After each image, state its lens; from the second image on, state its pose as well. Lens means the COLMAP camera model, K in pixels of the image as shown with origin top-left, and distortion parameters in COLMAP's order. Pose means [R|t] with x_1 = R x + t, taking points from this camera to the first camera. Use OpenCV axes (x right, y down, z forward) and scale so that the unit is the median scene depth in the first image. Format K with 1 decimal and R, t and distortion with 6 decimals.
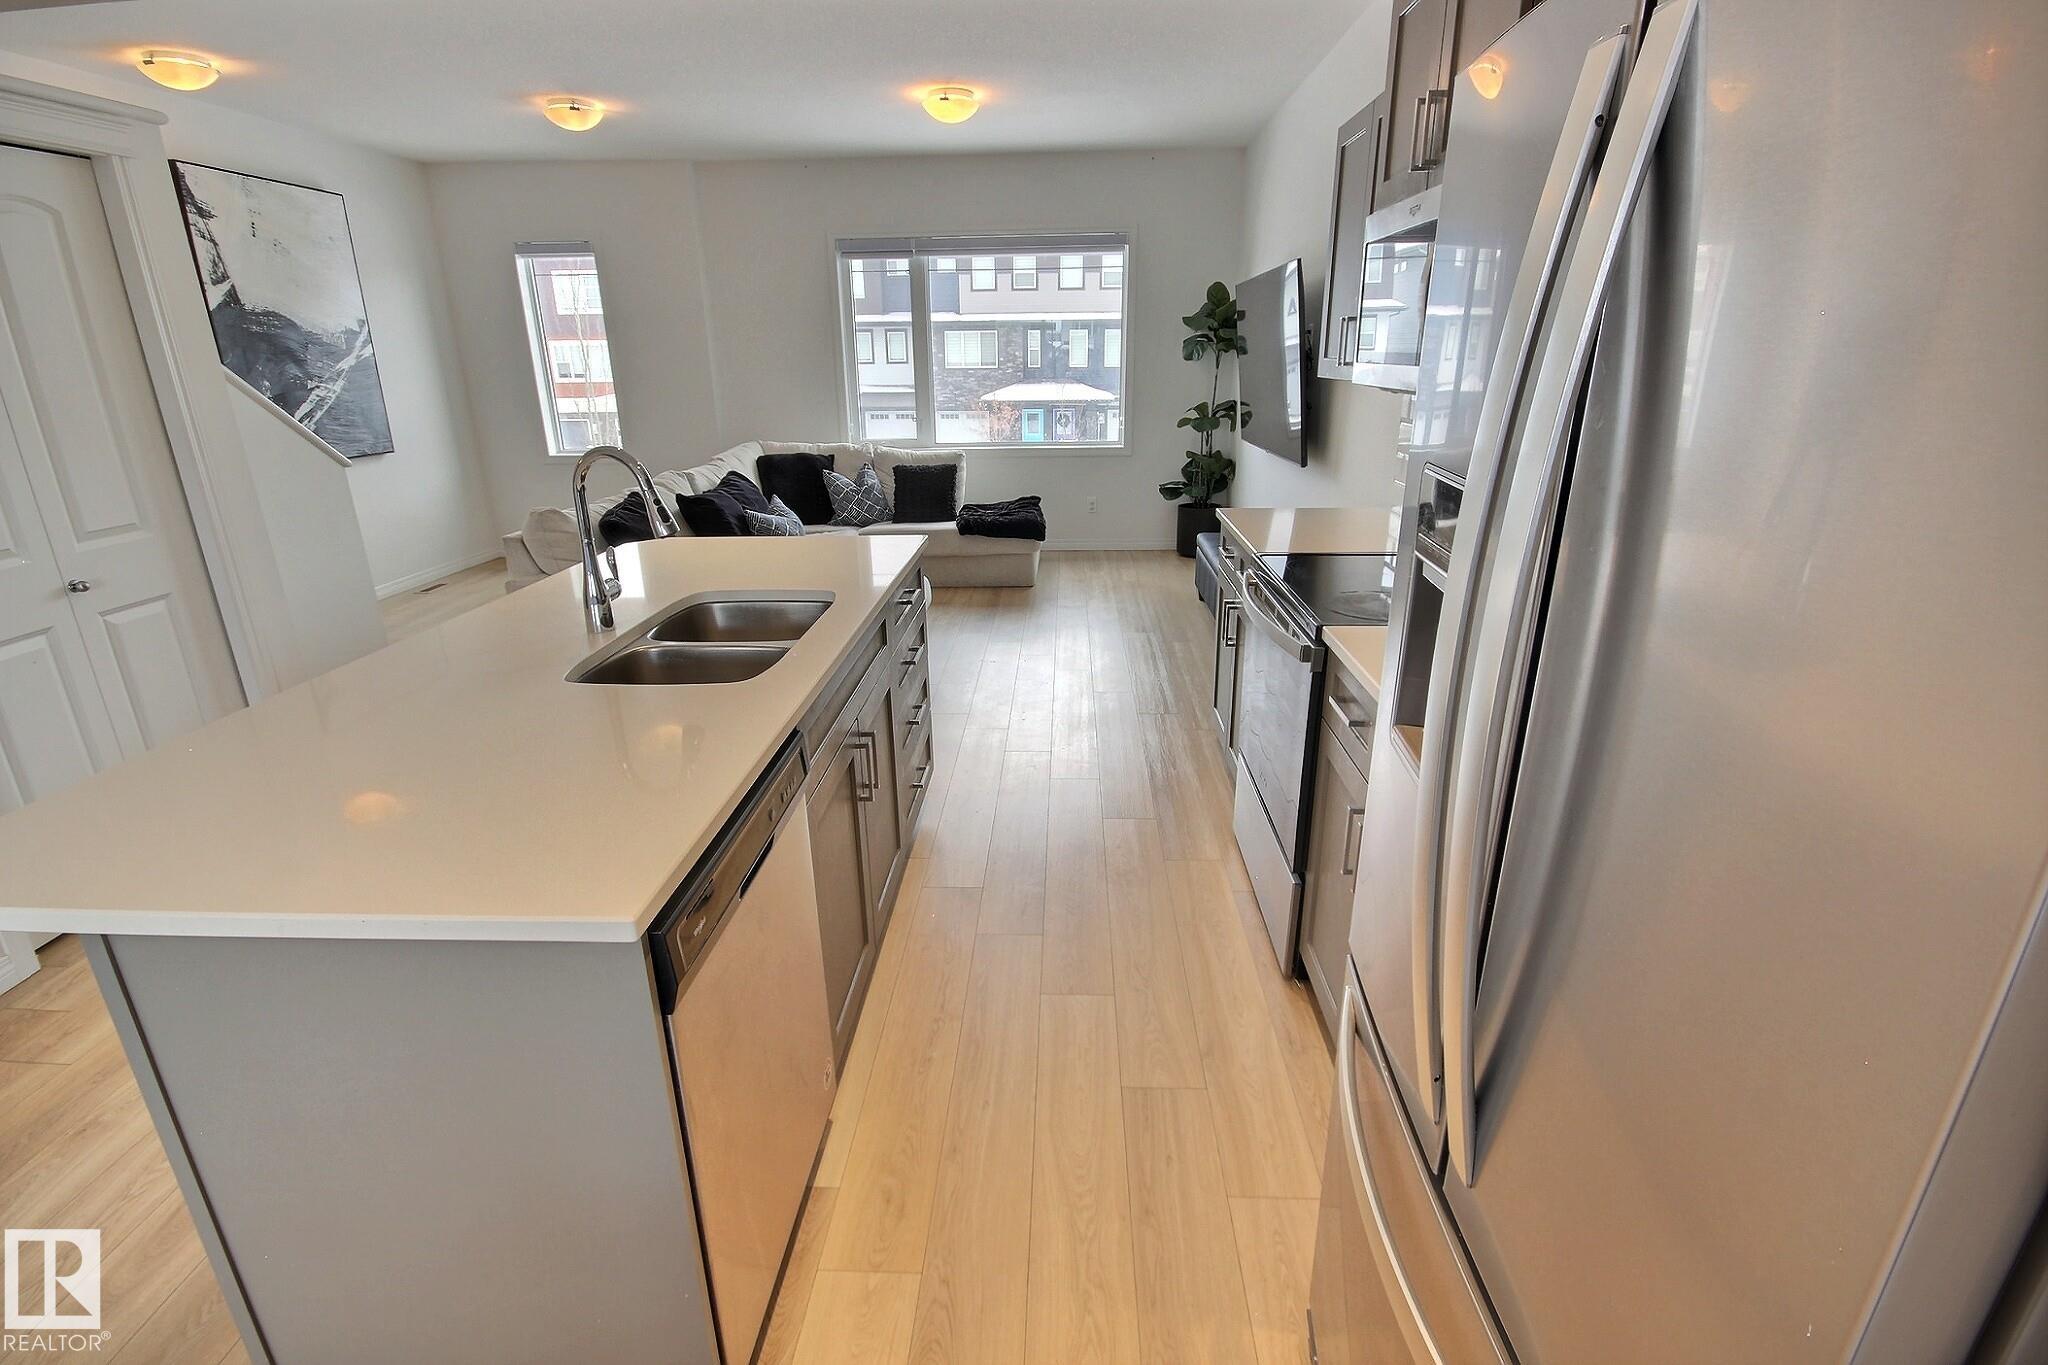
lens RADIAL K [[948.4, 0, 1033.2], [0, 948.4, 674.8], [0, 0, 1]] dist [-0.001418, -0.000353]
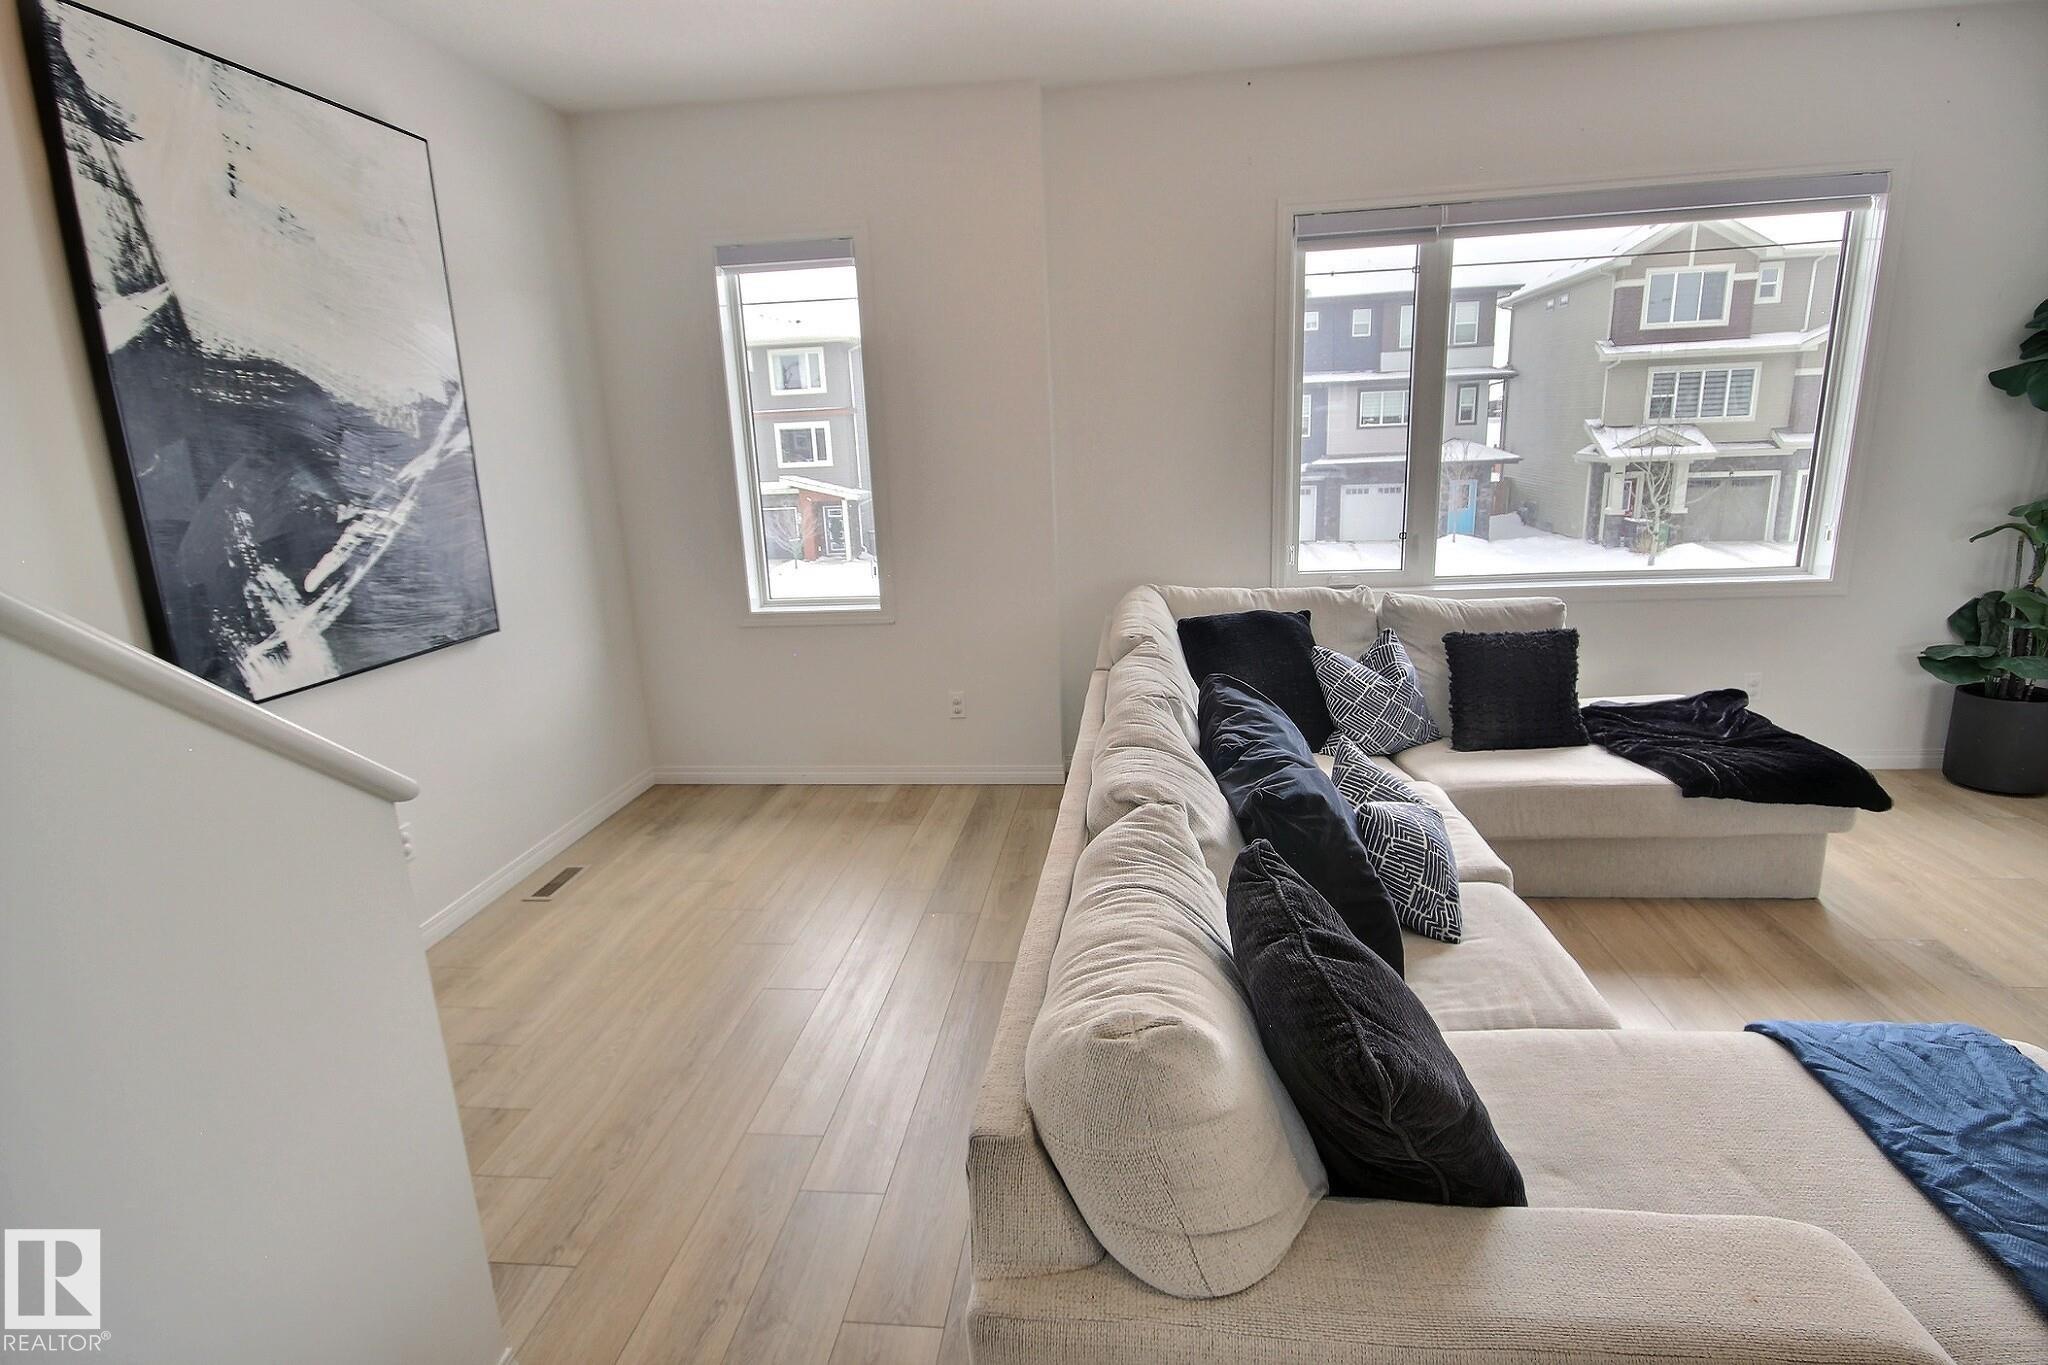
lens RADIAL K [[998.7, 0, 1025.1], [0, 998.7, 675.3], [0, 0, 1]] dist [0.003432, -0.001034]
pose [[0.996978, -0.011730, -0.076788, -0.383472], [0.004968, 0.996138, -0.087659, -0.178741], [0.077520, 0.087013, 0.993187, 0.533006]]
